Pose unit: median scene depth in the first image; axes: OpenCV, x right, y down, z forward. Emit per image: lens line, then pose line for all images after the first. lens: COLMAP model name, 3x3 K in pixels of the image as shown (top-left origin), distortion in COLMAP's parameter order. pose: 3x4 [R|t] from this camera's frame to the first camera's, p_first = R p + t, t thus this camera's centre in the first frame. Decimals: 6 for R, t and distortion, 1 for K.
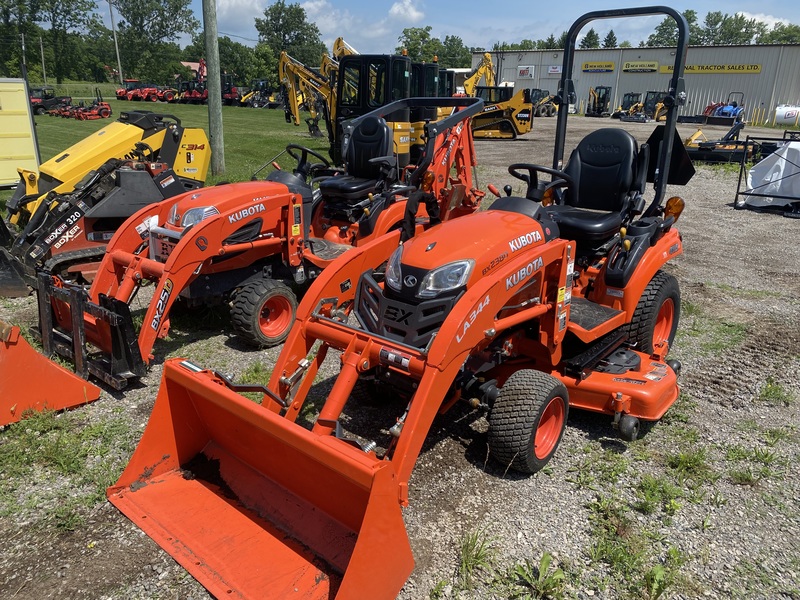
lens RADIAL K [[624.8, 0, 400.3], [0, 624.8, 302.6], [0, 0, 1]] dist [0.000035, -0.006027]
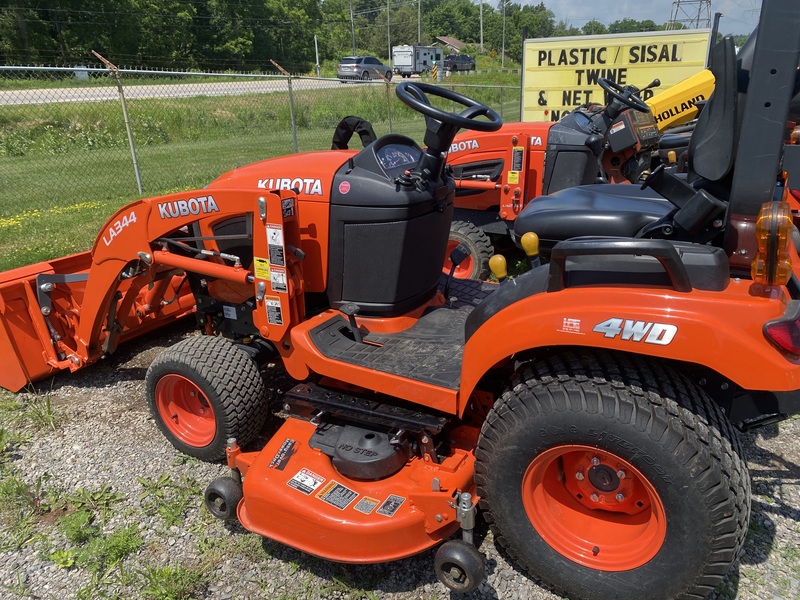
lens RADIAL K [[624.8, 0, 400.9], [0, 624.8, 298.8], [0, 0, 1]] dist [0.000035, -0.006027]
pose [[0.139585, 0.295482, -0.945096, 0.716925], [-0.266910, 0.930340, 0.251448, -0.149079], [0.953559, 0.217157, 0.208728, 0.789053]]
